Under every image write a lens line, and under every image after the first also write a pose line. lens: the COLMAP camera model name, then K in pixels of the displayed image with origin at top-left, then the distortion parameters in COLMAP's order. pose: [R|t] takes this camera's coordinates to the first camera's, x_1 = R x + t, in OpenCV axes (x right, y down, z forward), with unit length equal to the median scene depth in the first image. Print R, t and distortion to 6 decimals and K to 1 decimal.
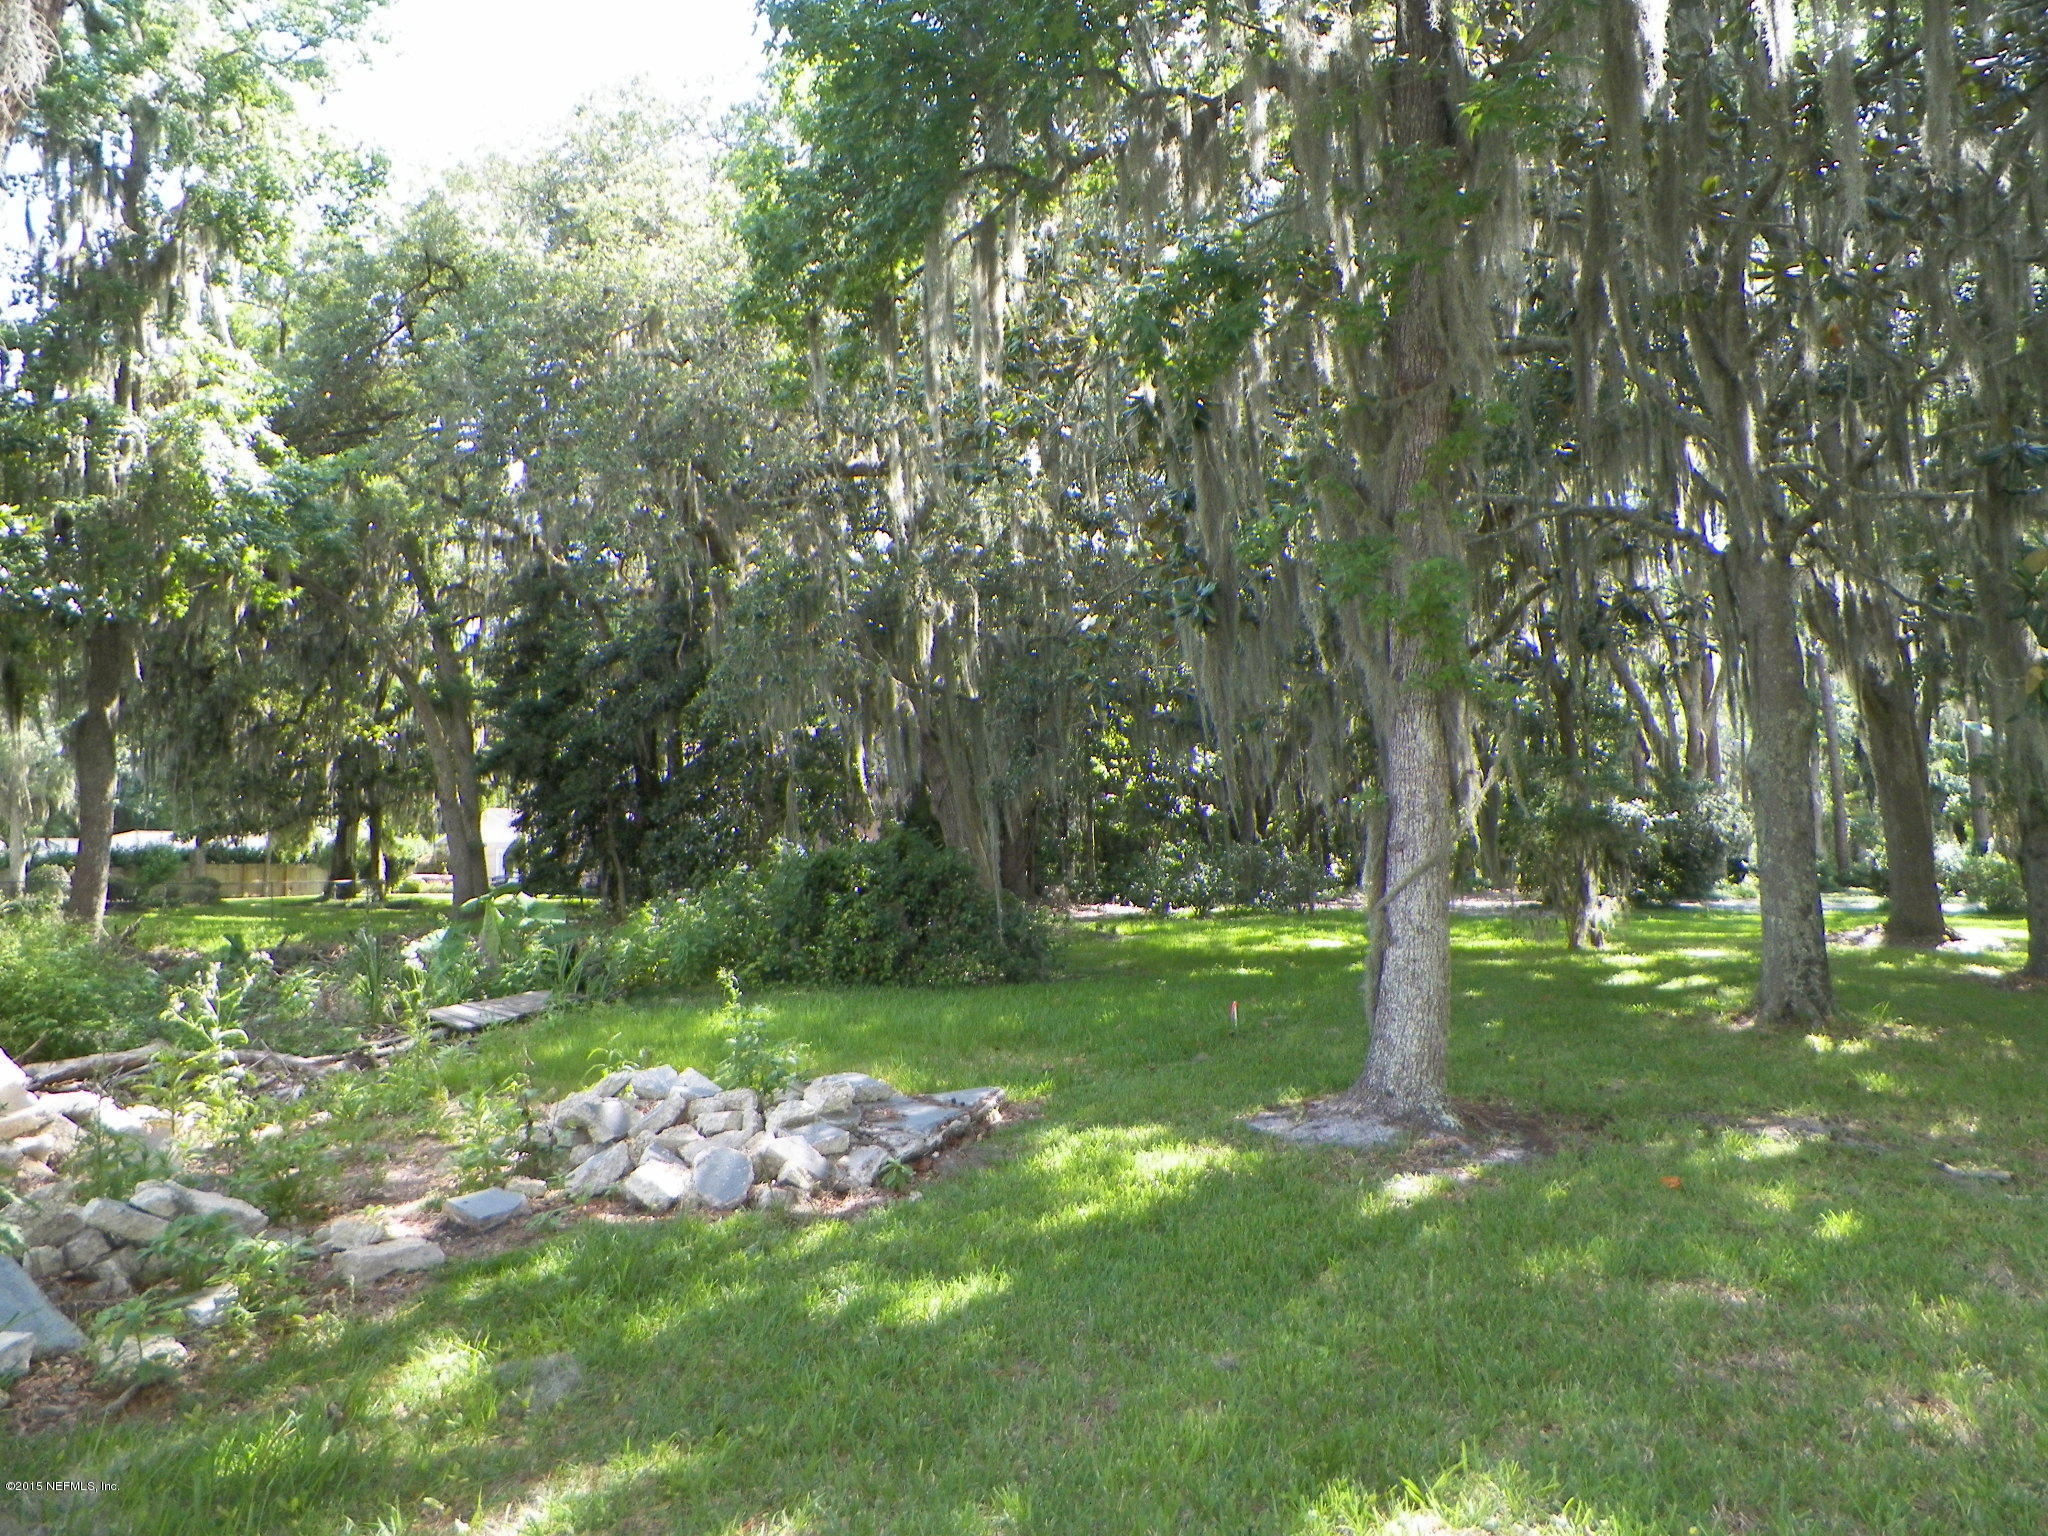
lens RADIAL K [[1504.1, 0, 1024.3], [0, 1504.1, 891.0], [0, 0, 1]] dist [0.277182, 0.000529]
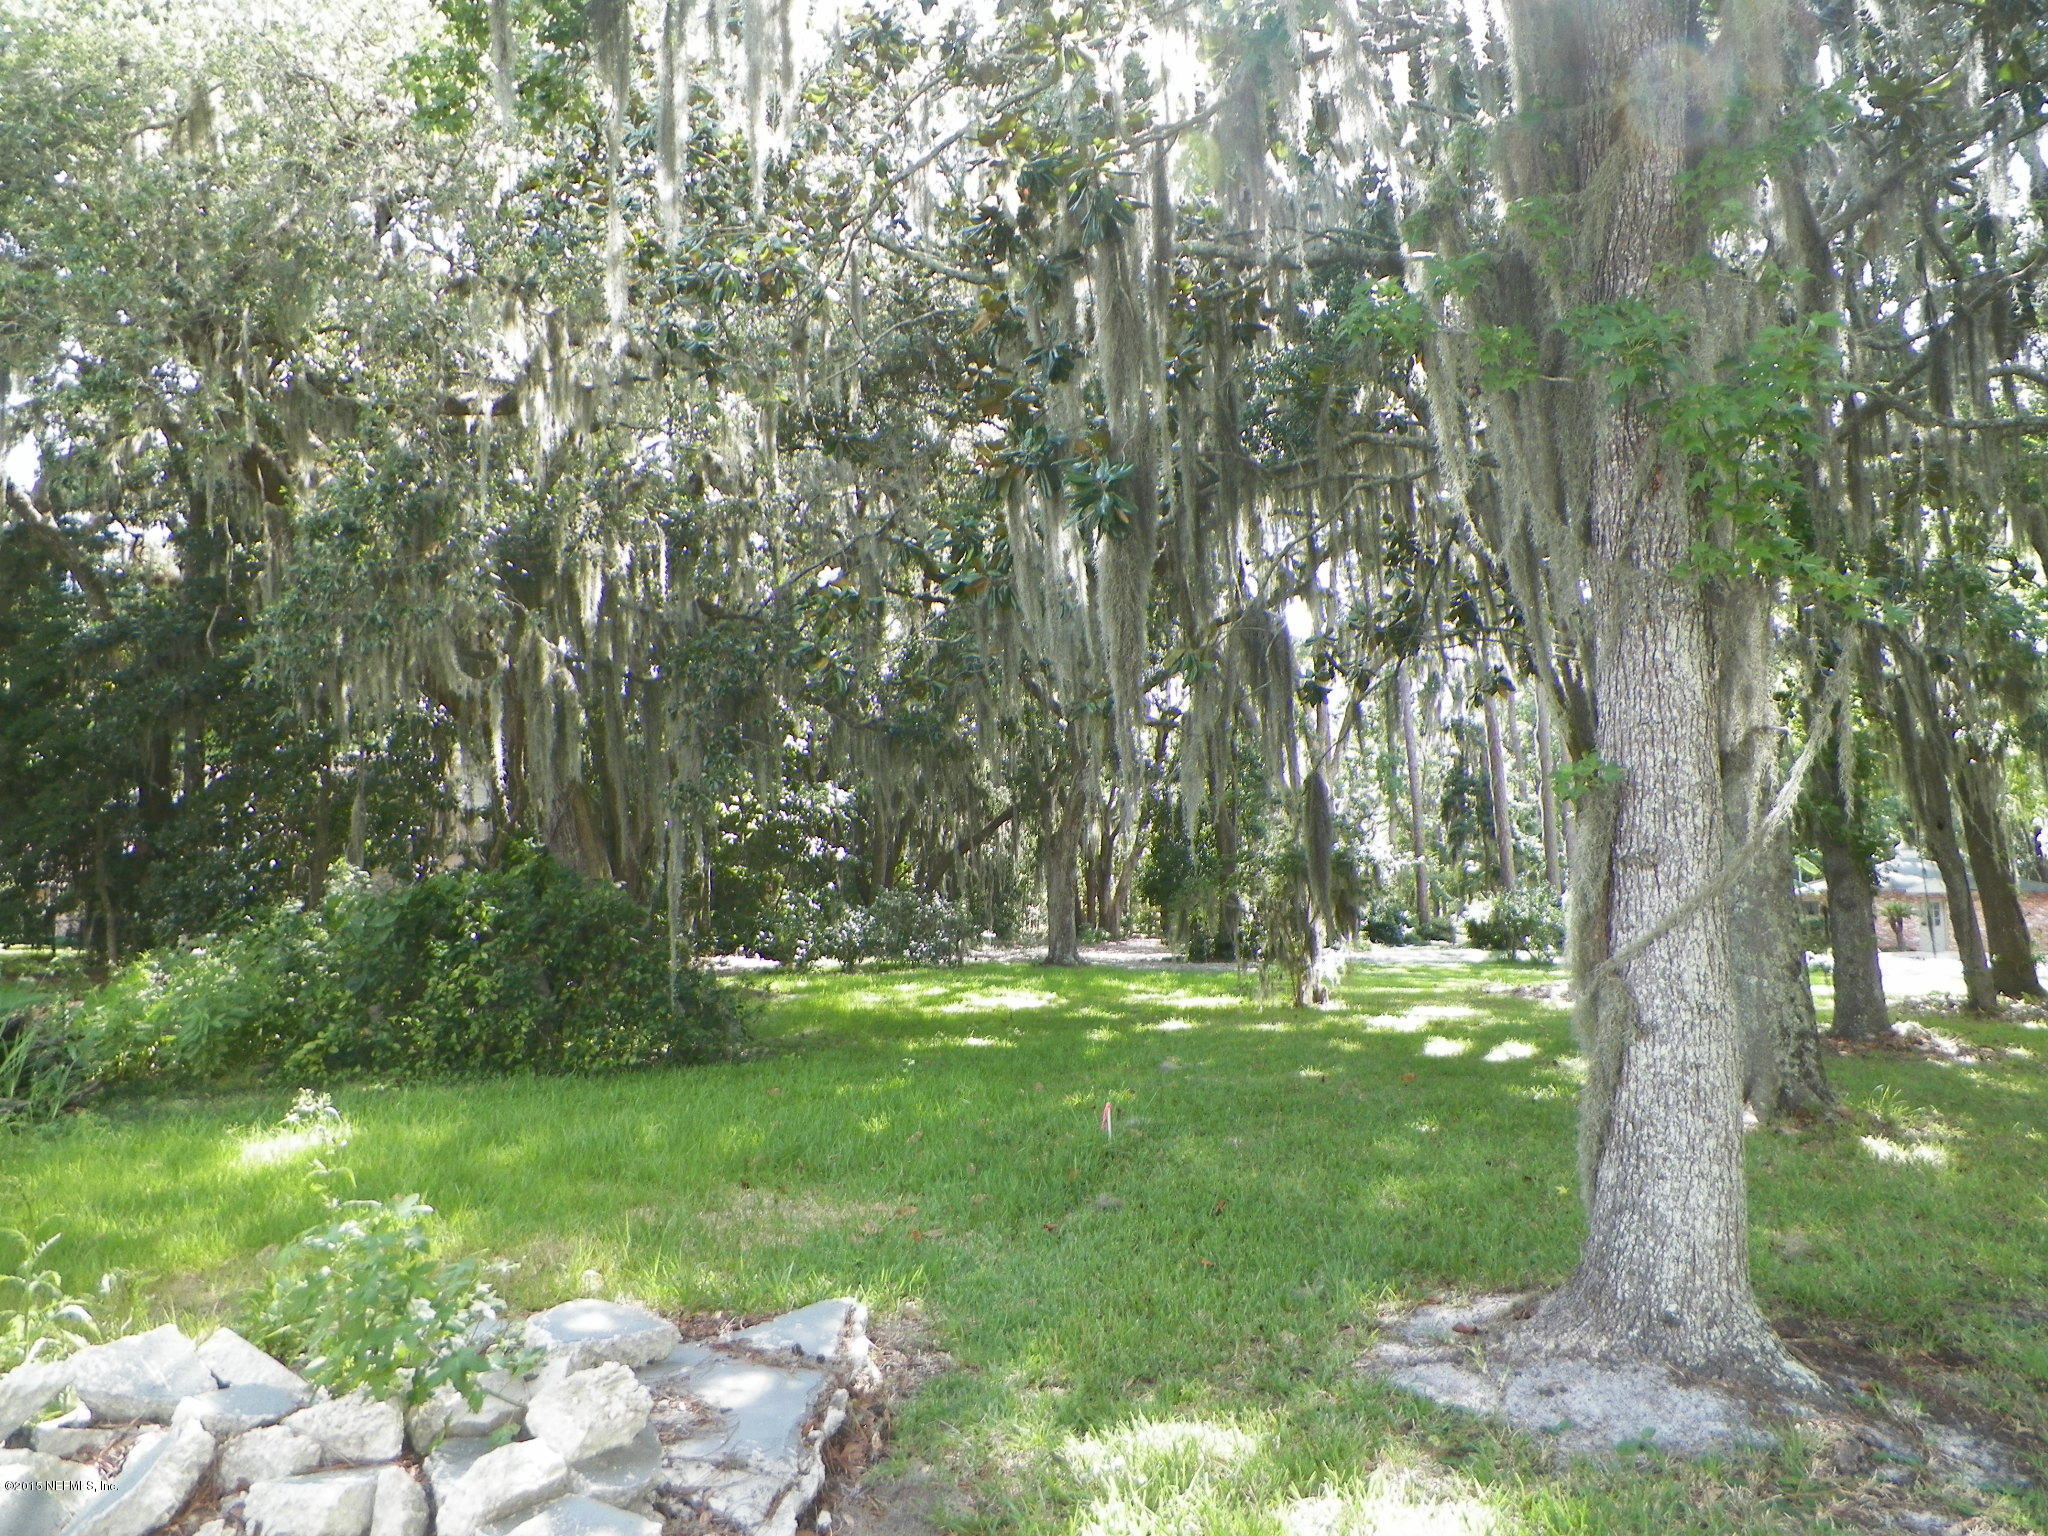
lens RADIAL K [[1570.5, 0, 1022.1], [0, 1570.5, 851.3], [0, 0, 1]] dist [0.065747, 0.000126]
pose [[0.967313, 0.020199, 0.252781, -0.047844], [-0.005536, 0.998267, -0.058584, 0.001388], [-0.253526, 0.055269, 0.965748, 0.200239]]
